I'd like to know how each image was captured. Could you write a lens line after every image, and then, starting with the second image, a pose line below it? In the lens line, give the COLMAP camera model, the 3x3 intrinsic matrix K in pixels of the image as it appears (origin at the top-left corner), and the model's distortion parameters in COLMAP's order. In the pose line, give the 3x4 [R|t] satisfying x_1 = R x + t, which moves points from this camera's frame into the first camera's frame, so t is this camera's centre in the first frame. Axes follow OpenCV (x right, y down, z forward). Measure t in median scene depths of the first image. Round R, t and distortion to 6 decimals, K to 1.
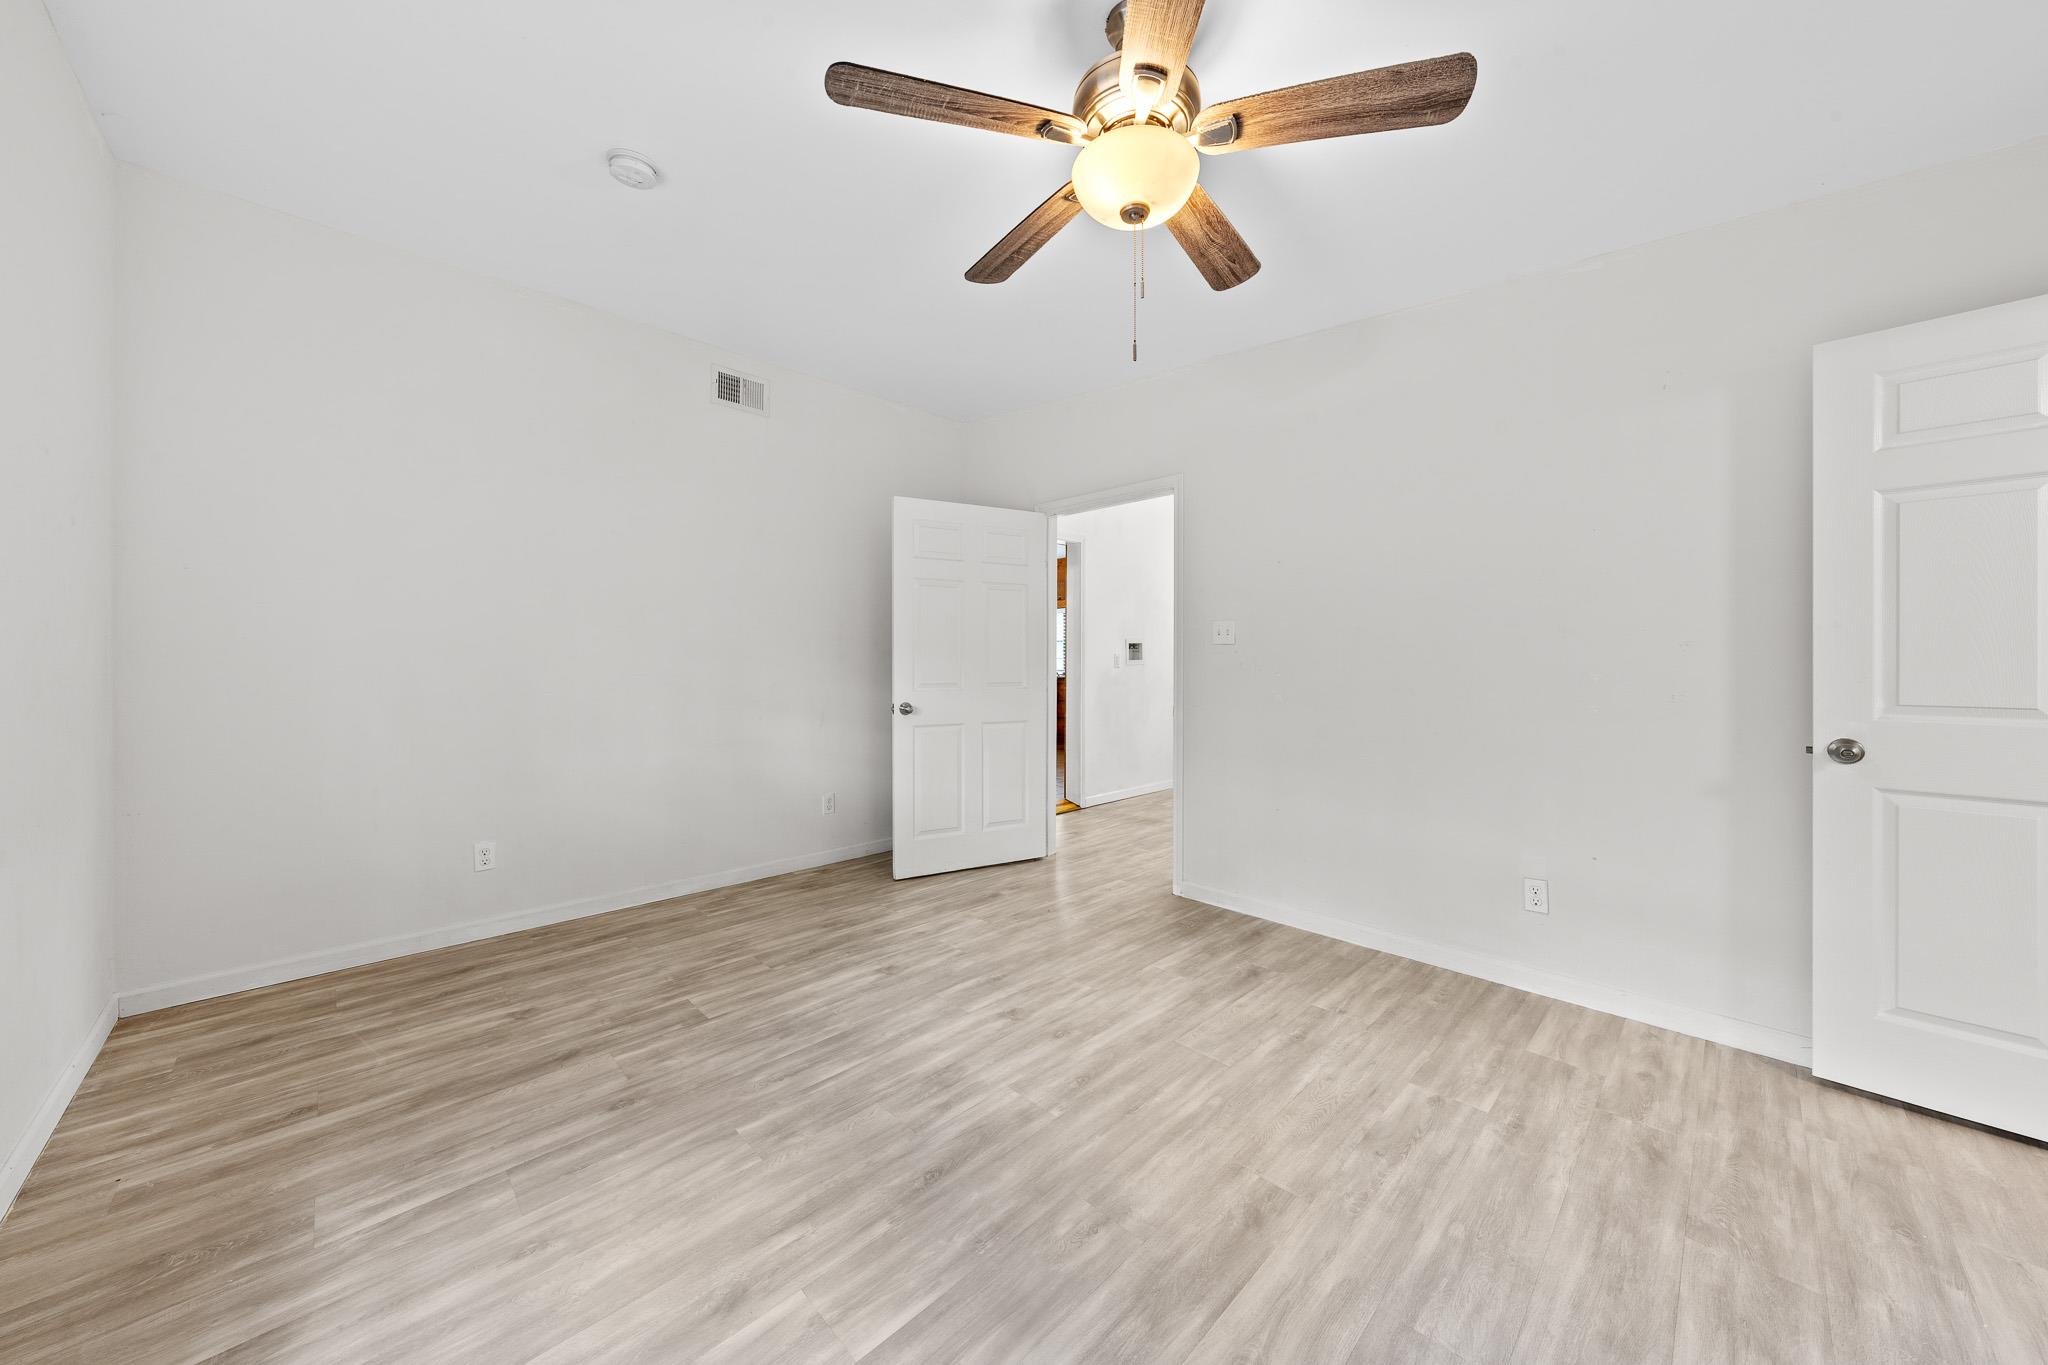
lens RADIAL K [[702.6, 0, 1029.9], [0, 702.6, 668.9], [0, 0, 1]] dist [0.000387, 0.000325]
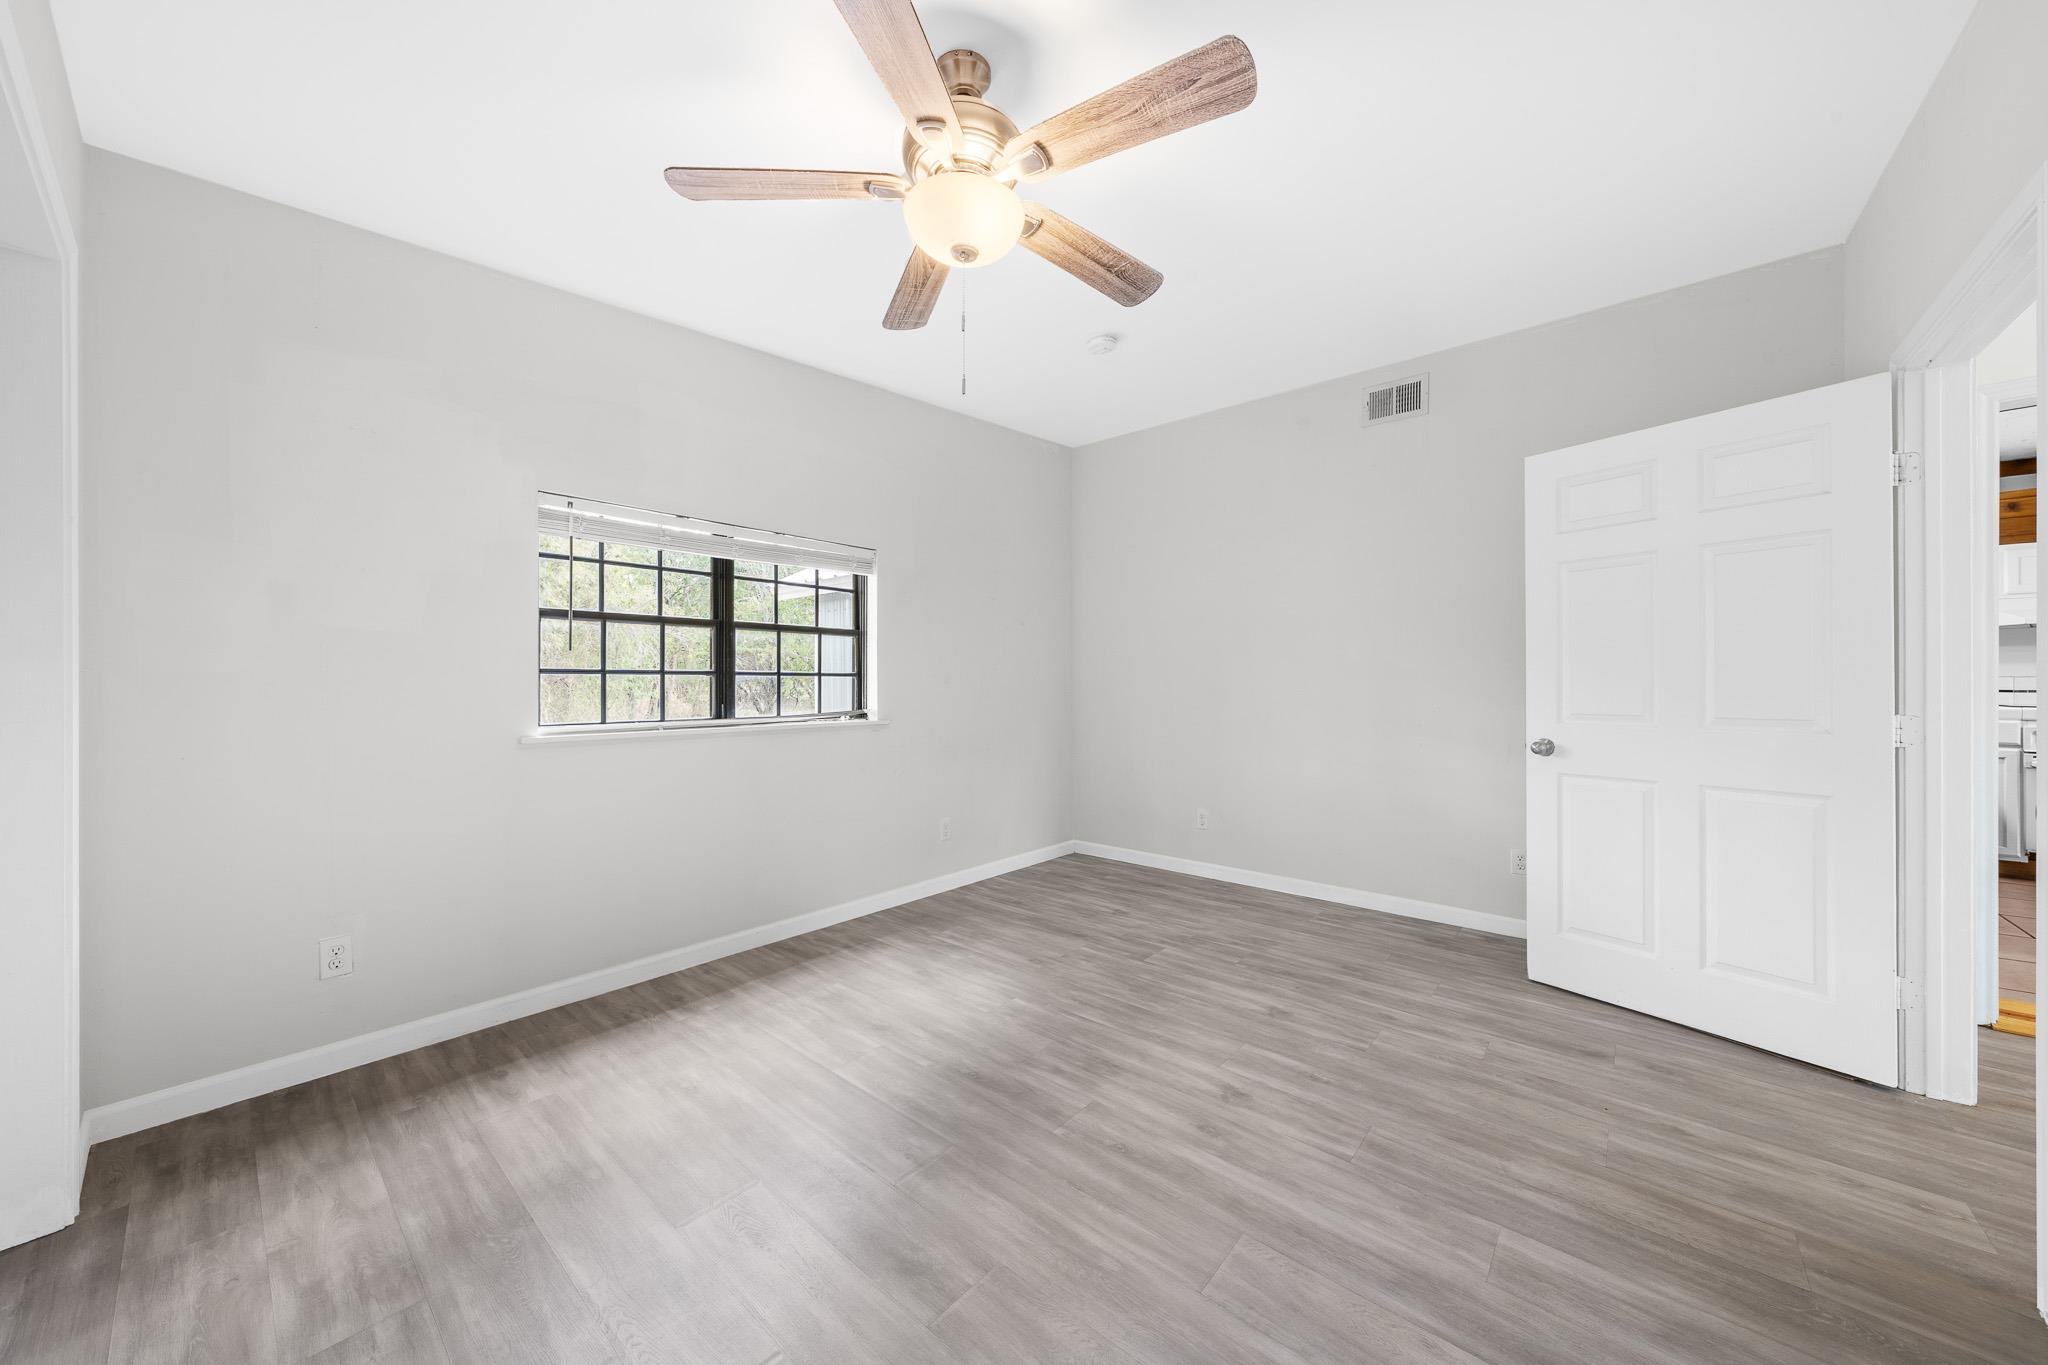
lens RADIAL K [[711.1, 0, 1035.6], [0, 711.1, 683.9], [0, 0, 1]] dist [0.001100, -0.000012]
pose [[0.091115, -0.001887, -0.995839, 0.807110], [-0.007616, 0.999968, -0.002591, -0.002791], [0.995811, 0.007820, 0.091098, 0.671289]]
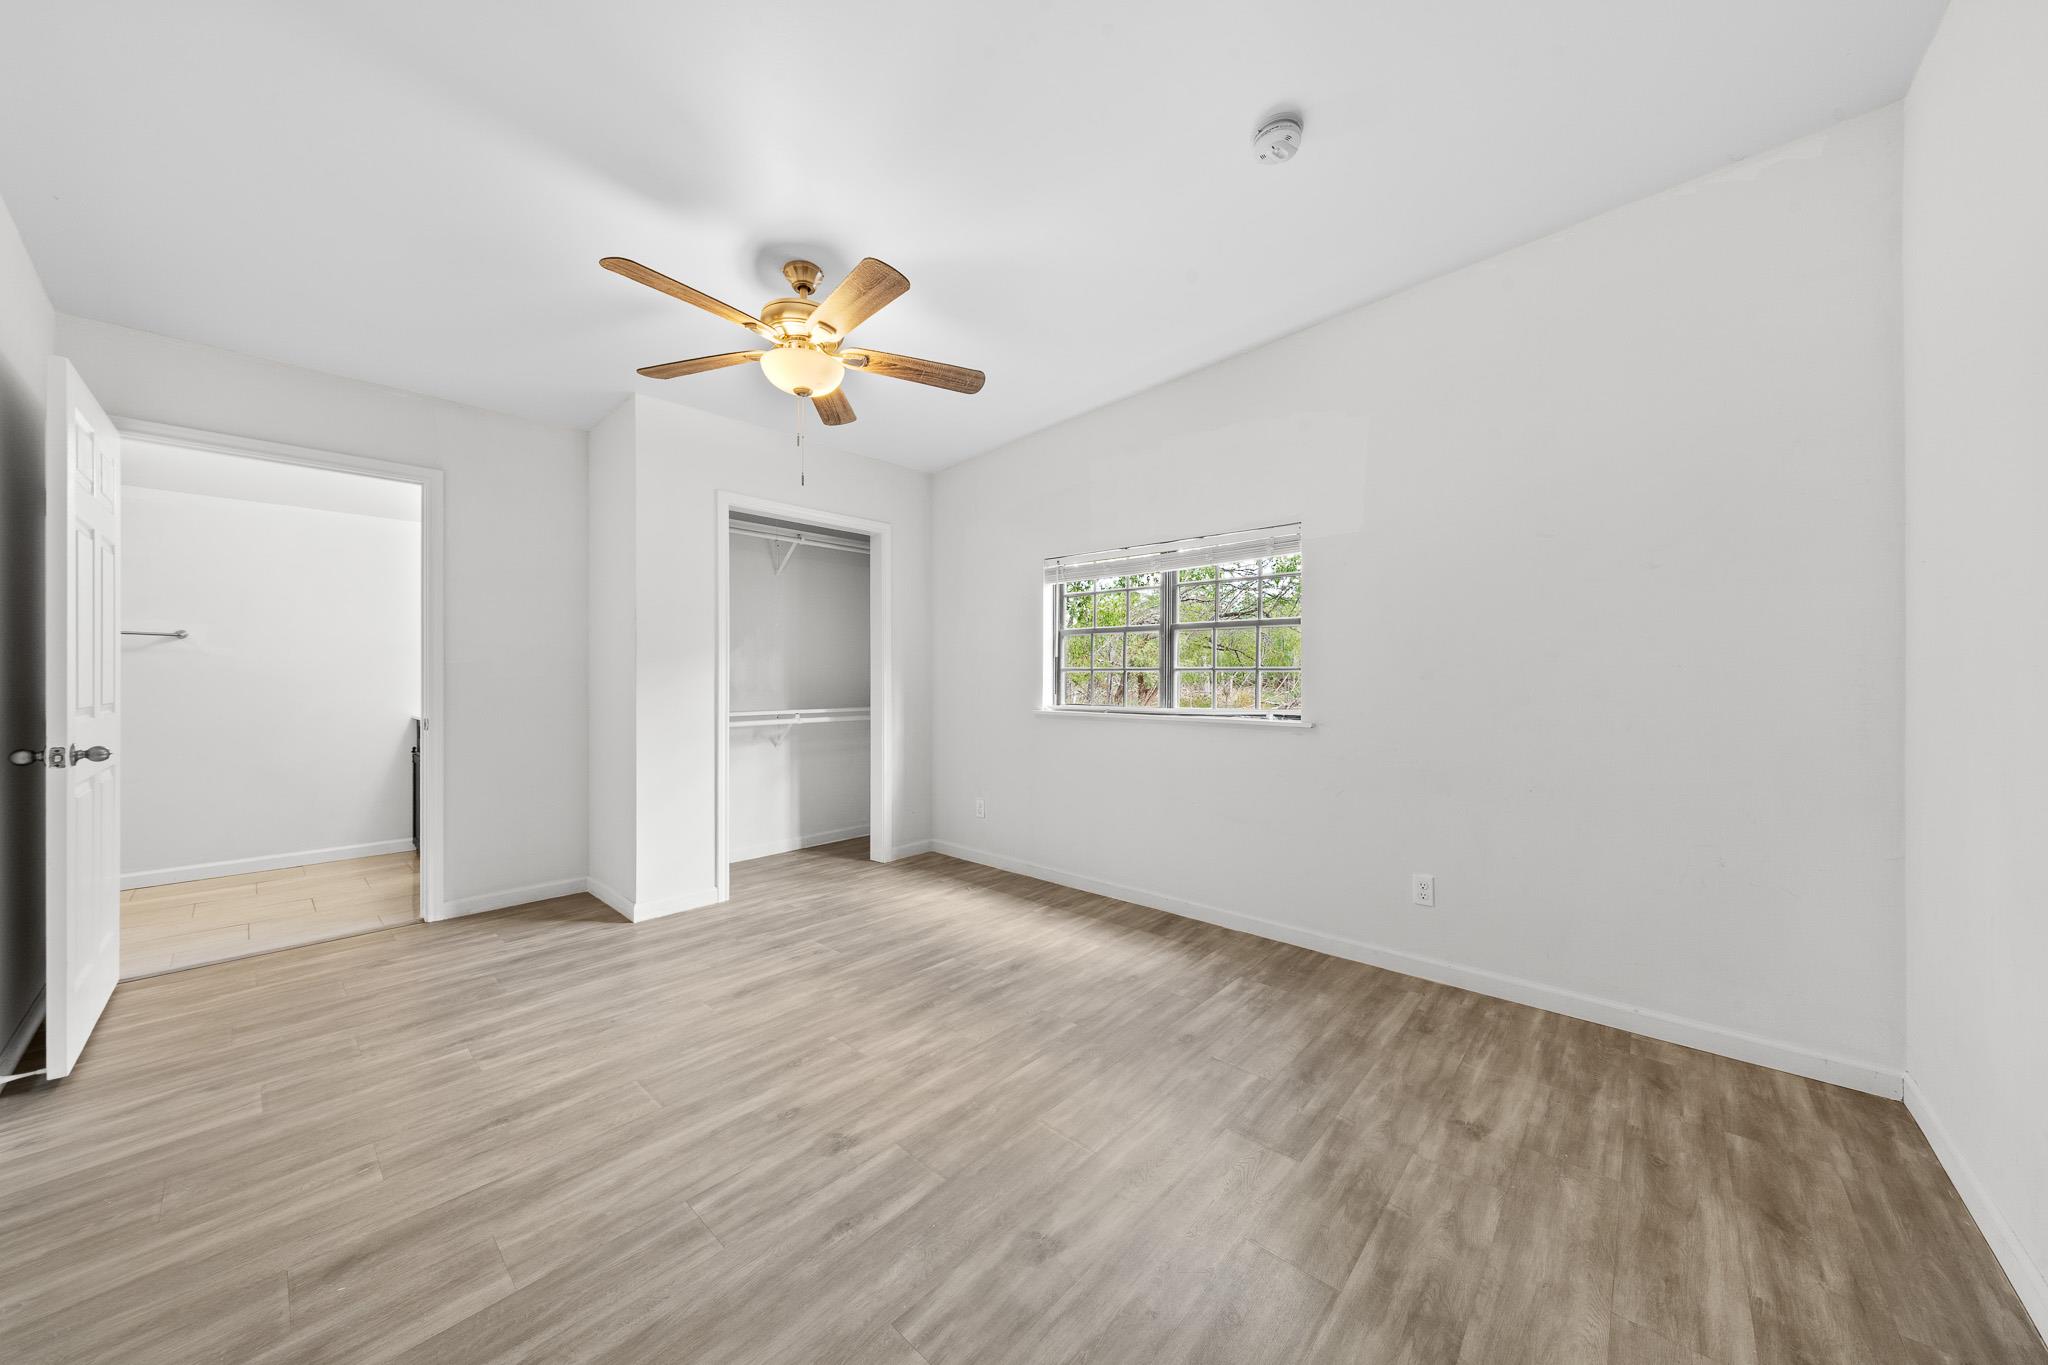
lens RADIAL K [[707.4, 0, 1031.0], [0, 707.4, 683.3], [0, 0, 1]] dist [0.000388, 0.000112]
pose [[-0.997981, -0.007041, -0.063129, -0.178419], [-0.008041, 0.999846, 0.015608, -0.015561], [0.063010, 0.016084, -0.997883, 1.747338]]
